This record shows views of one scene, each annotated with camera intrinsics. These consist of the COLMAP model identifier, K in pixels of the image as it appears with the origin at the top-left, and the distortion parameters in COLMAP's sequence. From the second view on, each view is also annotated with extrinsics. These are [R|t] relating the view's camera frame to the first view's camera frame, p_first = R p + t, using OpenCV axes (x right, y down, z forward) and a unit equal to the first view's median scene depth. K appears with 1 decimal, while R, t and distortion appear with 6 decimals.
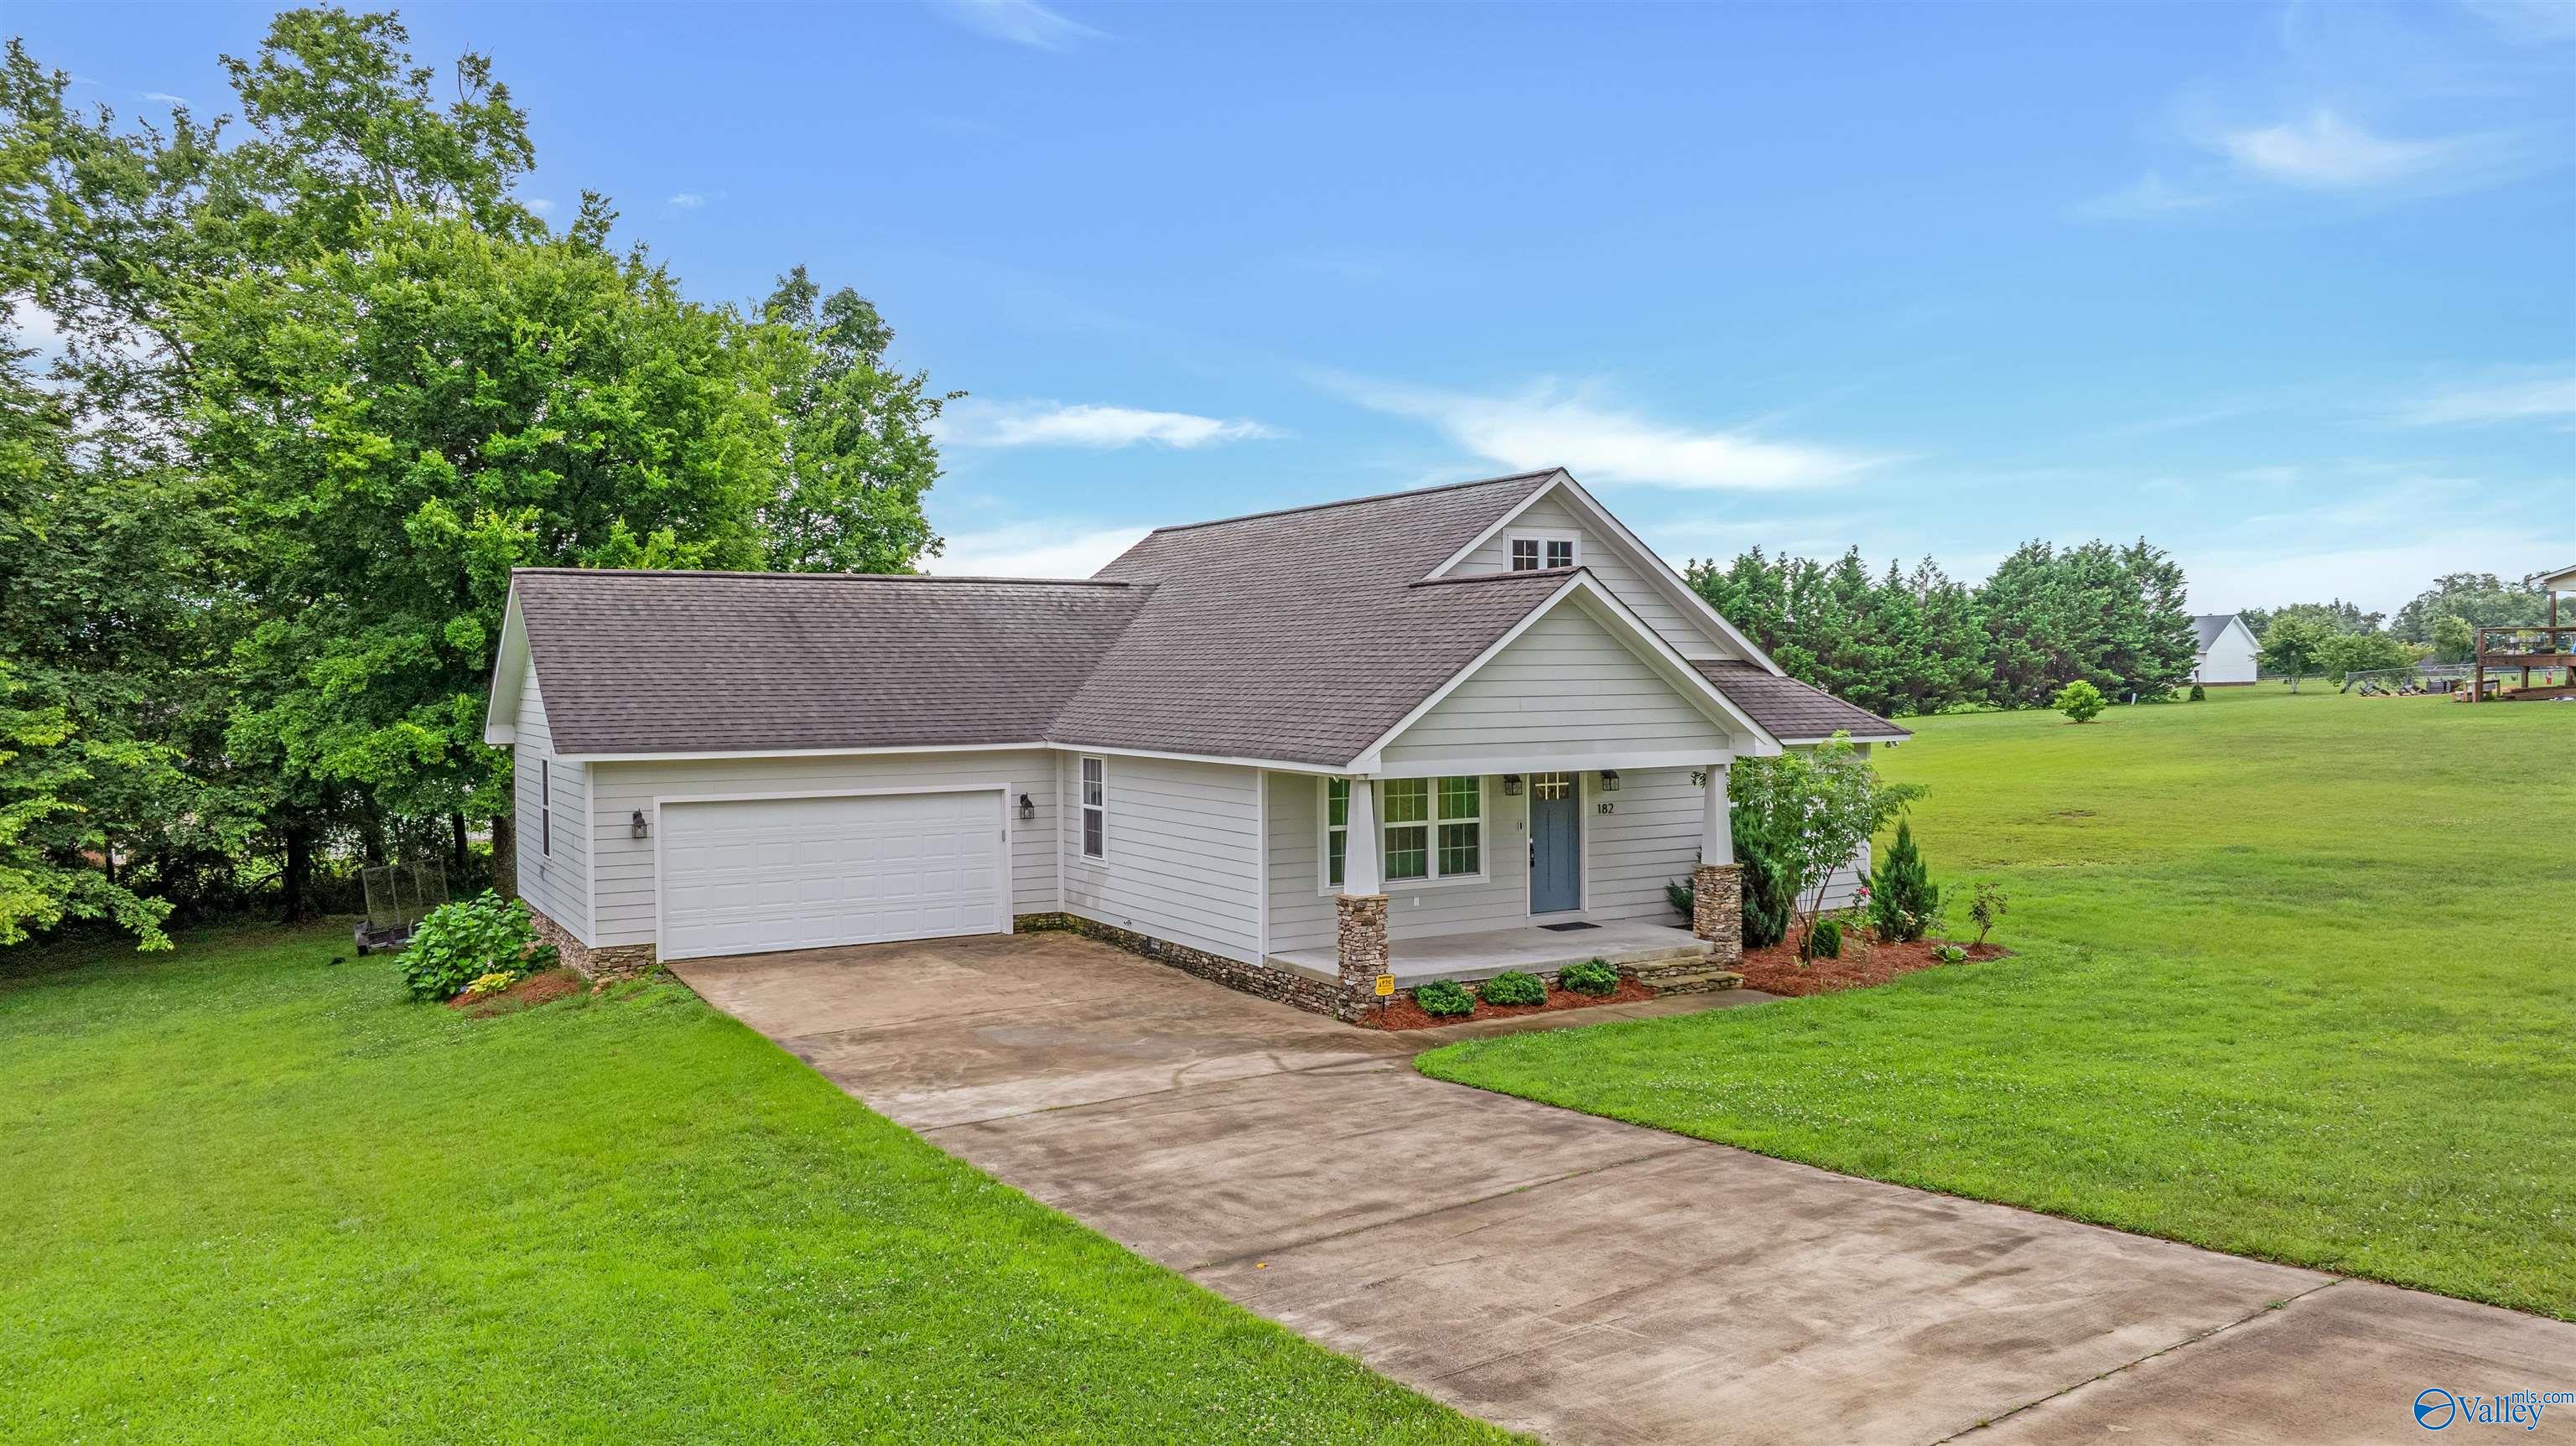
lens RADIAL K [[1825.3, 0, 1290.5], [0, 1825.3, 717.5], [0, 0, 1]] dist [-0.040049, 0.039757]
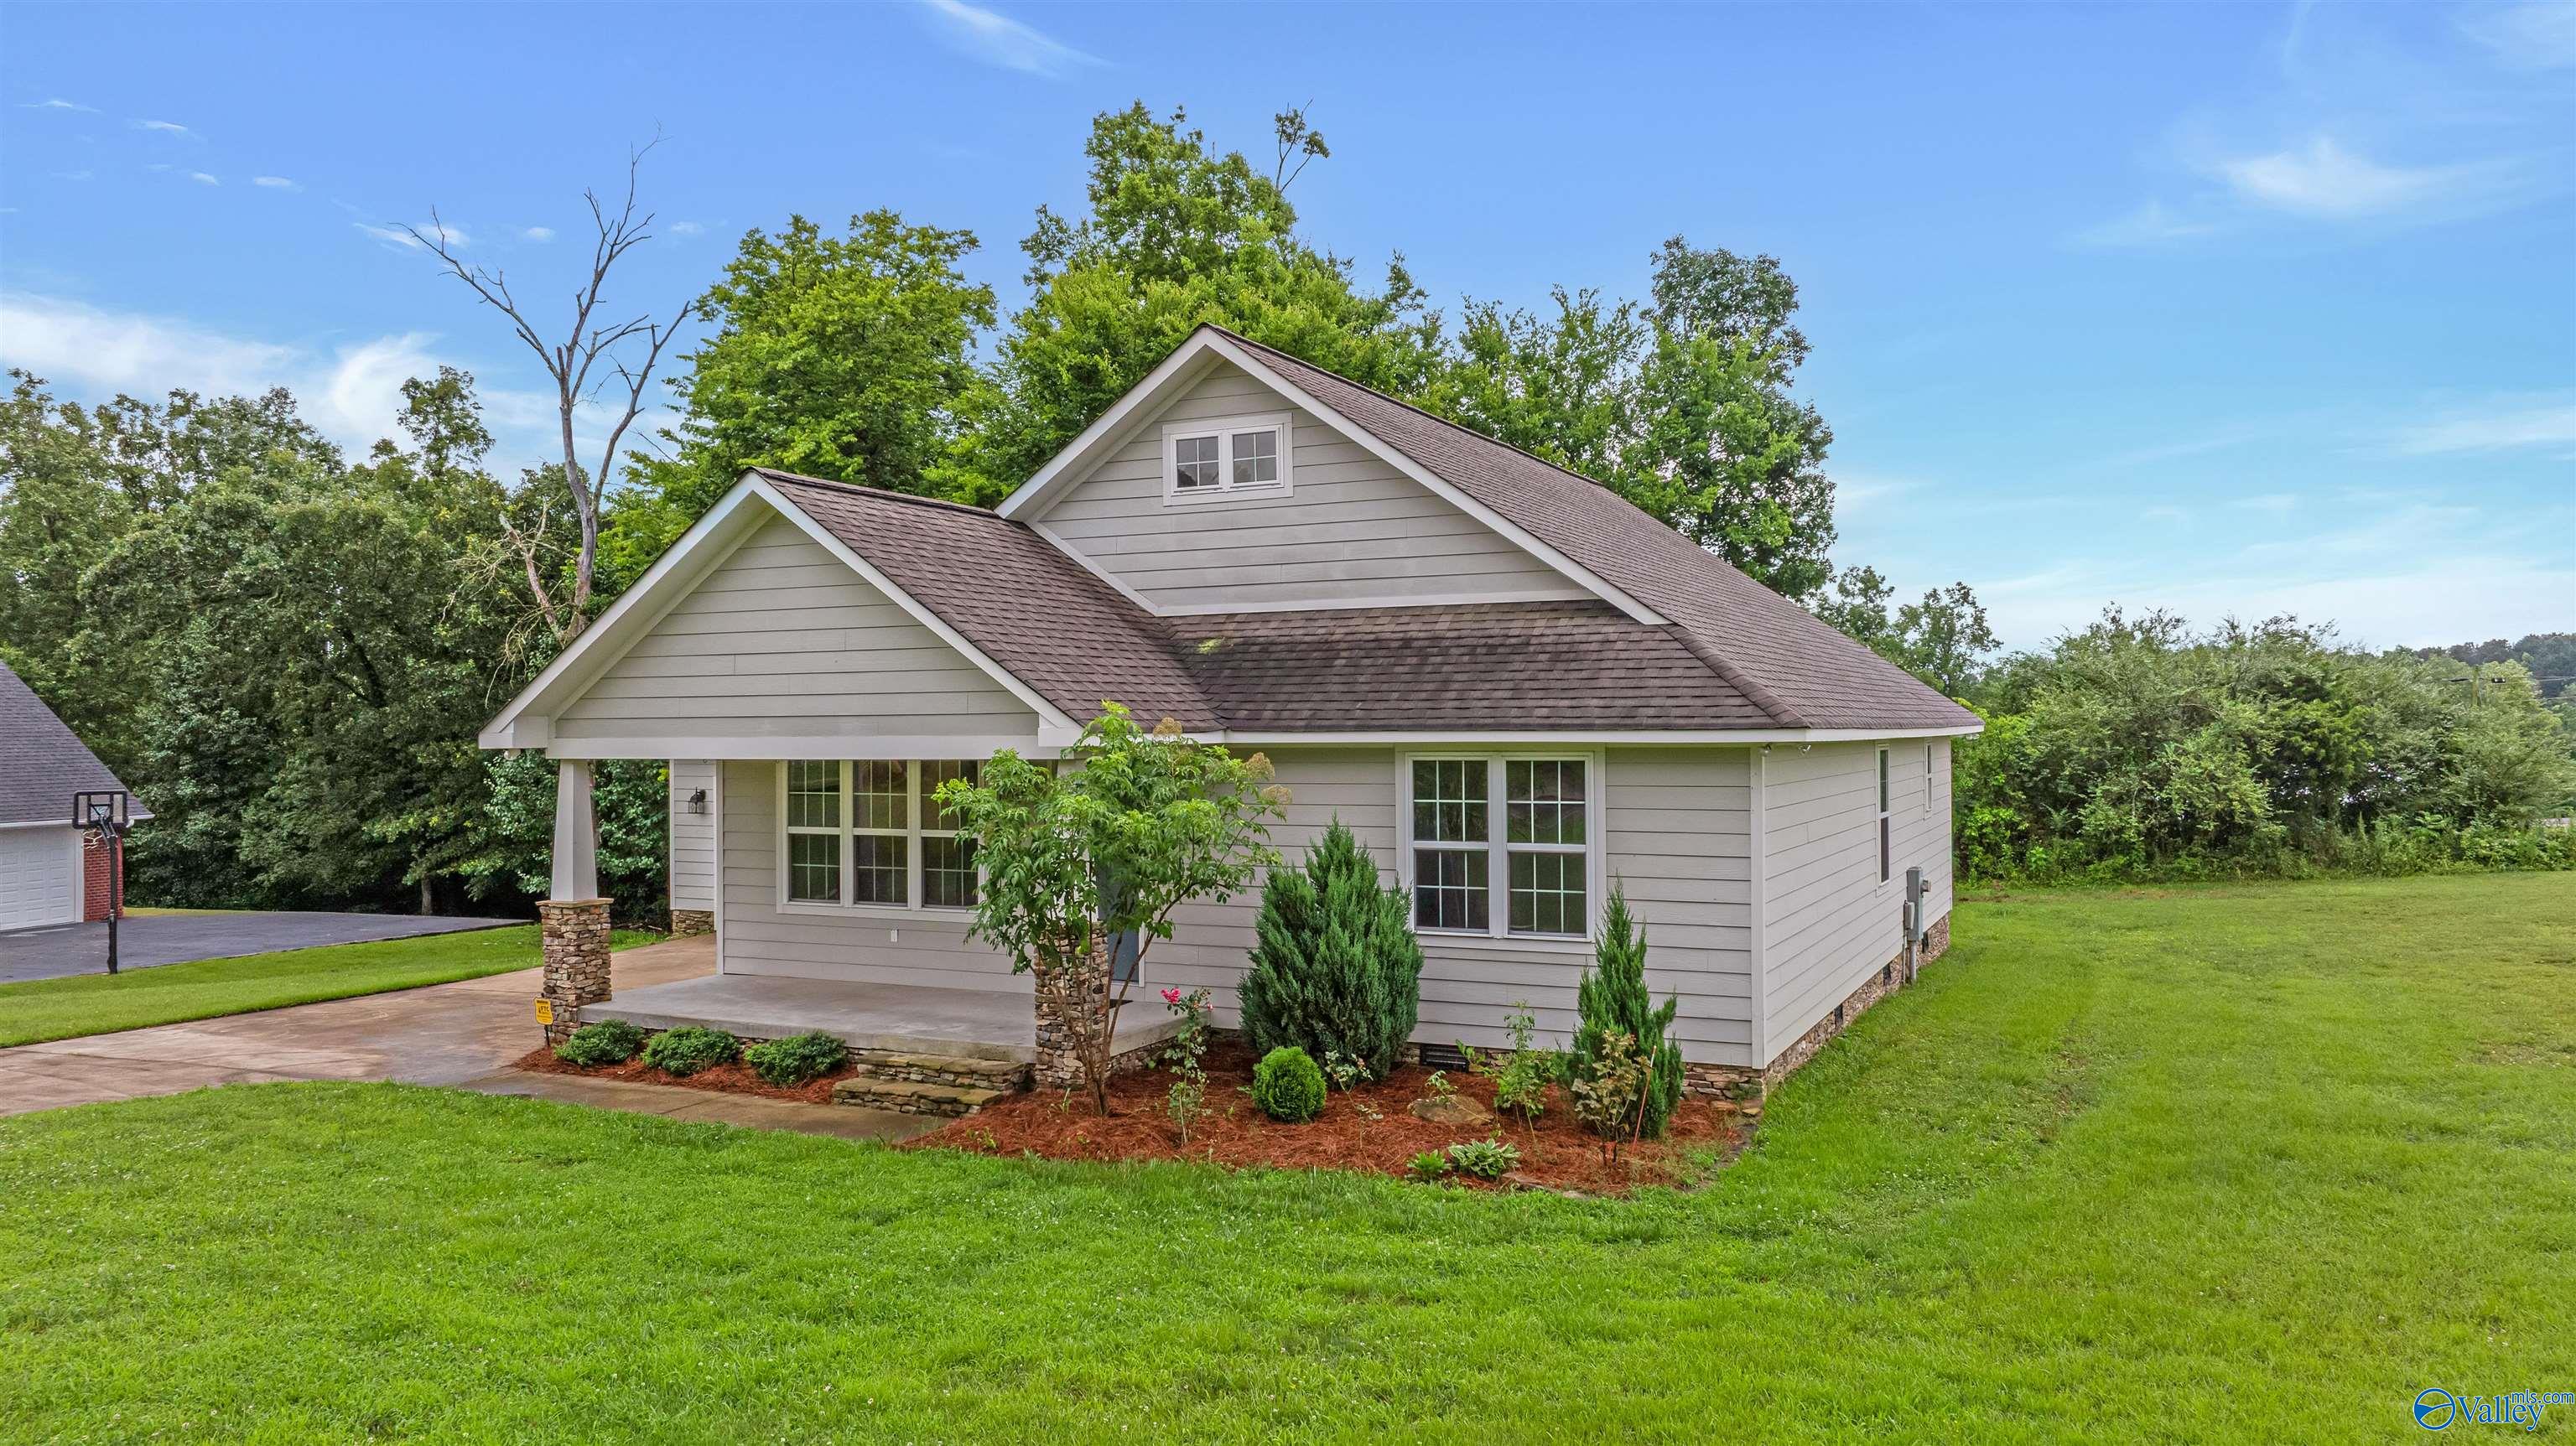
lens RADIAL K [[1825.3, 0, 1286.7], [0, 1825.3, 713.9], [0, 0, 1]] dist [-0.040049, 0.039757]
pose [[0.552900, -0.004279, -0.833236, 0.747517], [-0.018836, 0.999667, -0.017632, 0.018235], [0.833034, 0.025443, 0.552636, 0.678926]]
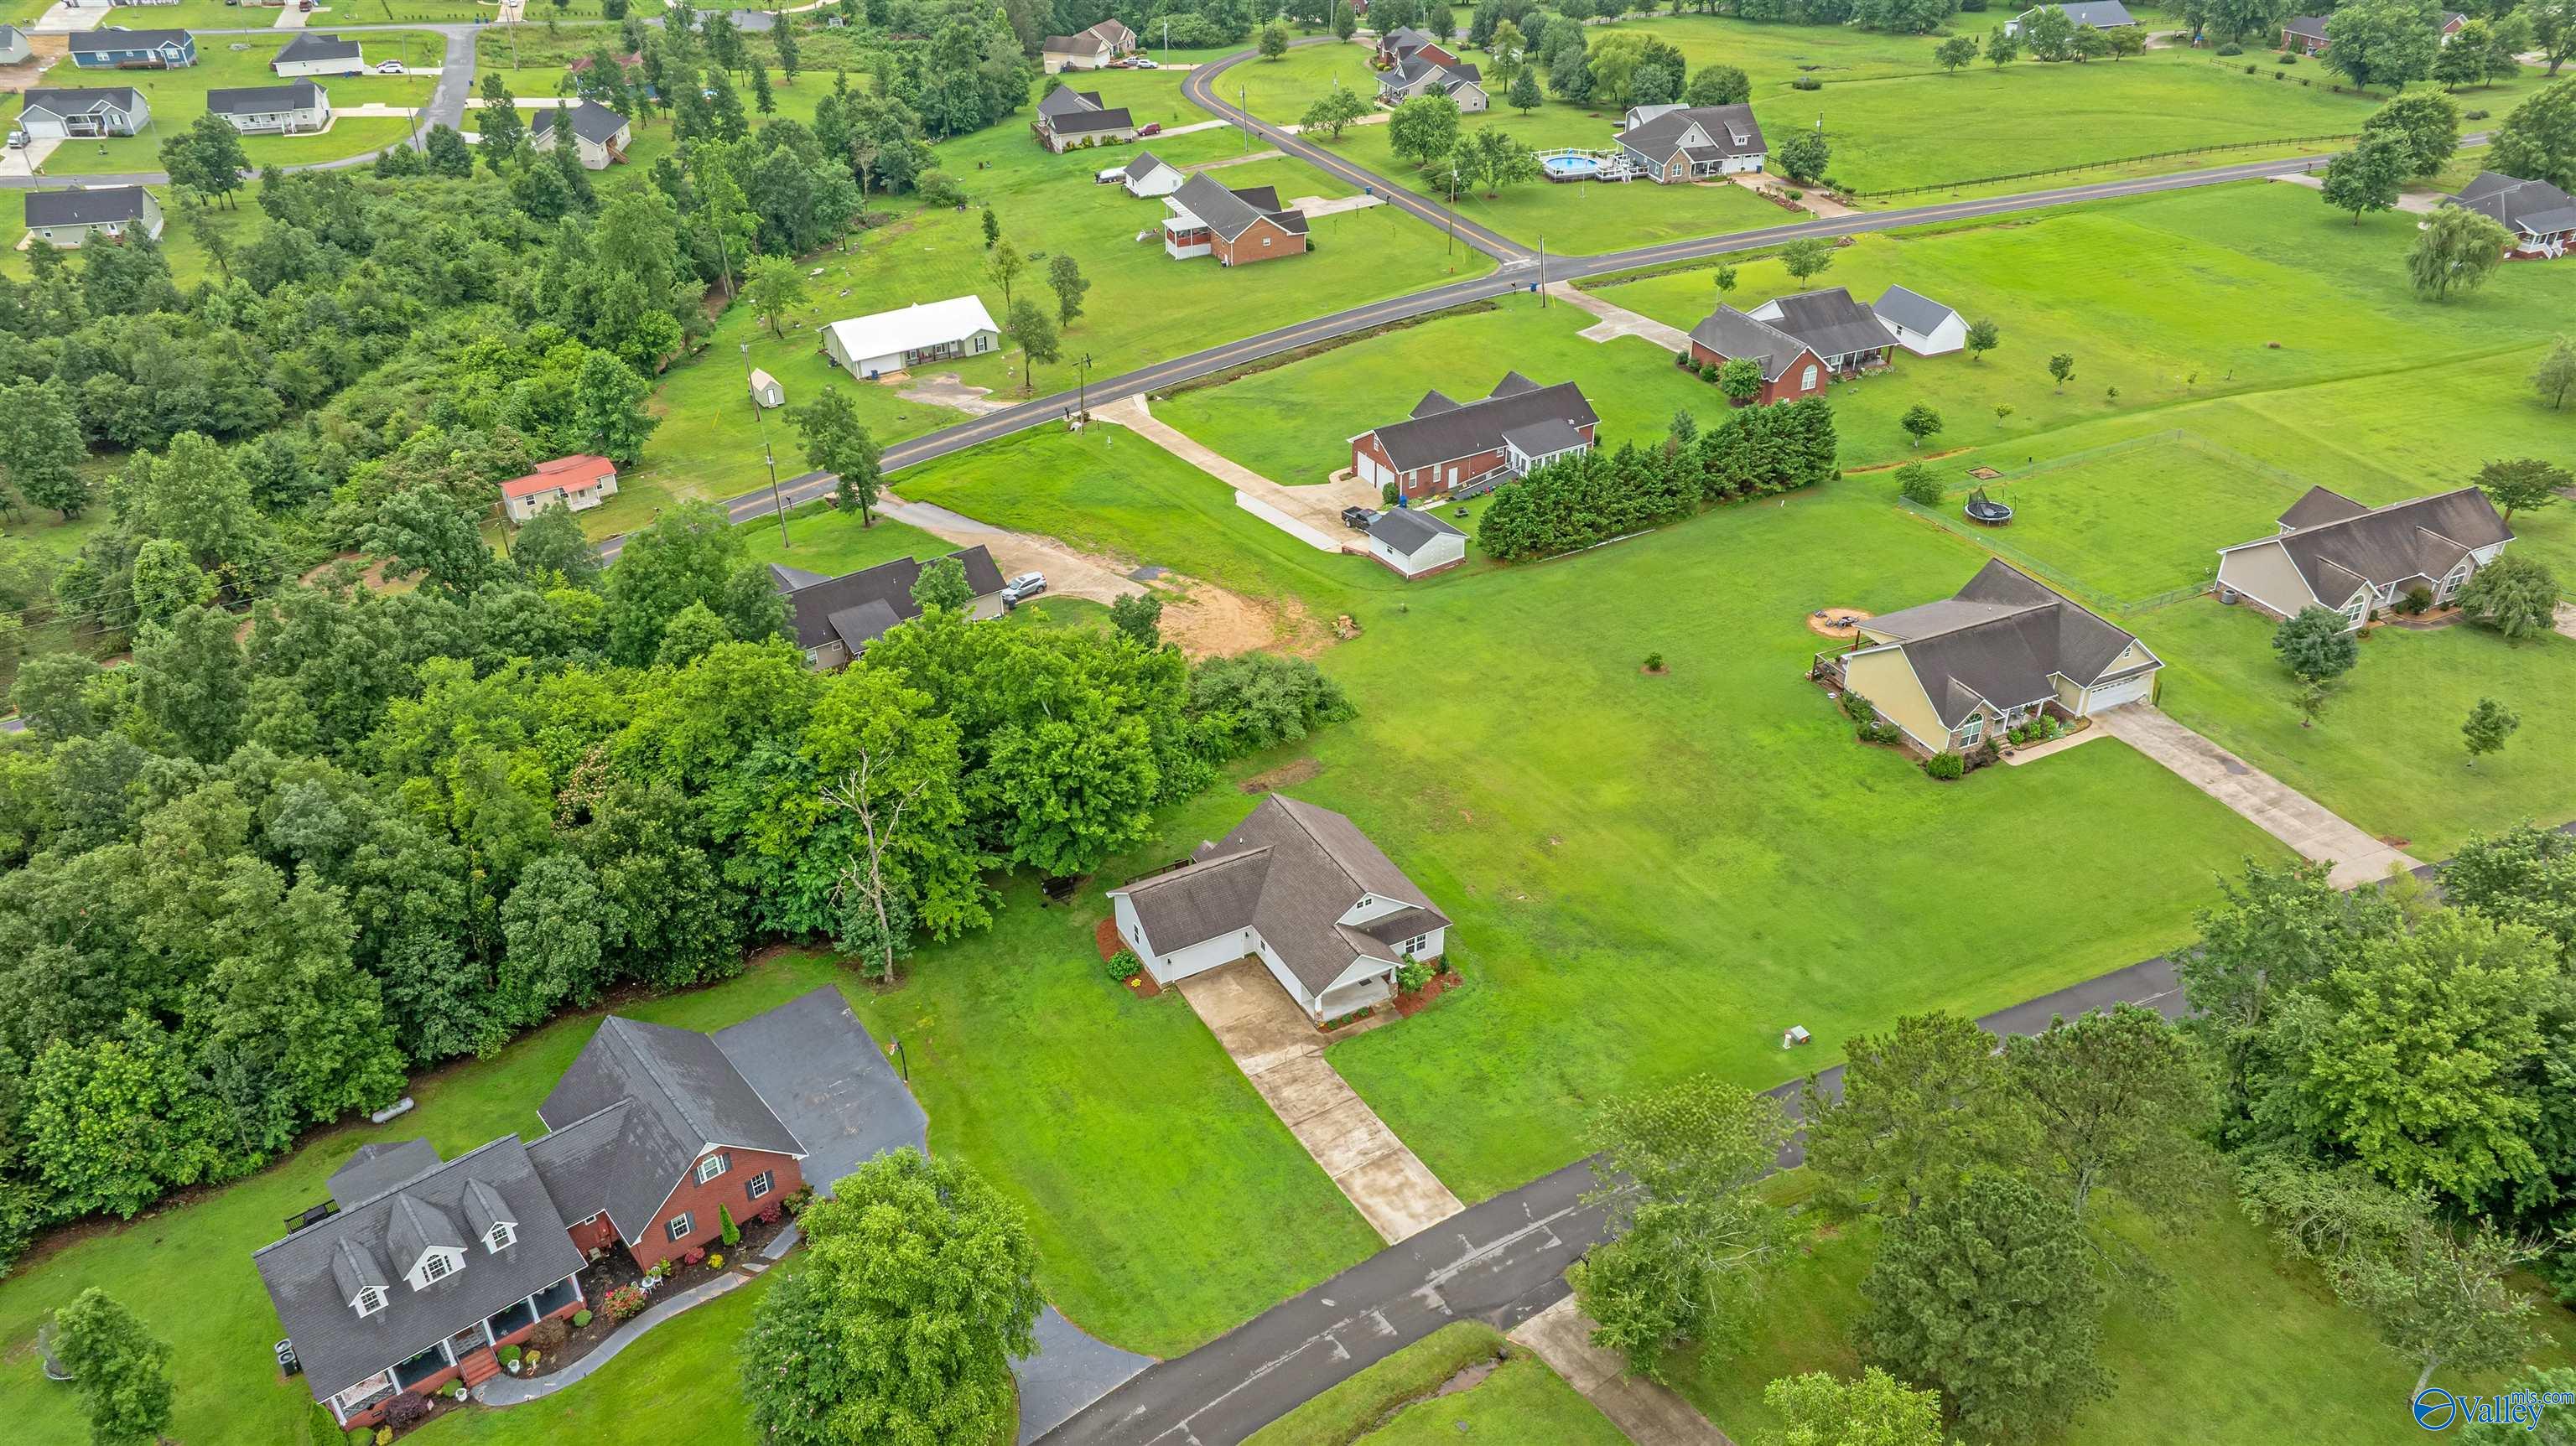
lens RADIAL K [[1825.3, 0, 1291.9], [0, 1825.3, 729.4], [0, 0, 1]] dist [-0.040049, 0.039757]
pose [[0.999546, 0.015028, -0.026121, 0.075279], [0.000133, 0.864575, 0.502504, -2.815229], [0.030135, -0.502279, 0.864180, -2.756538]]
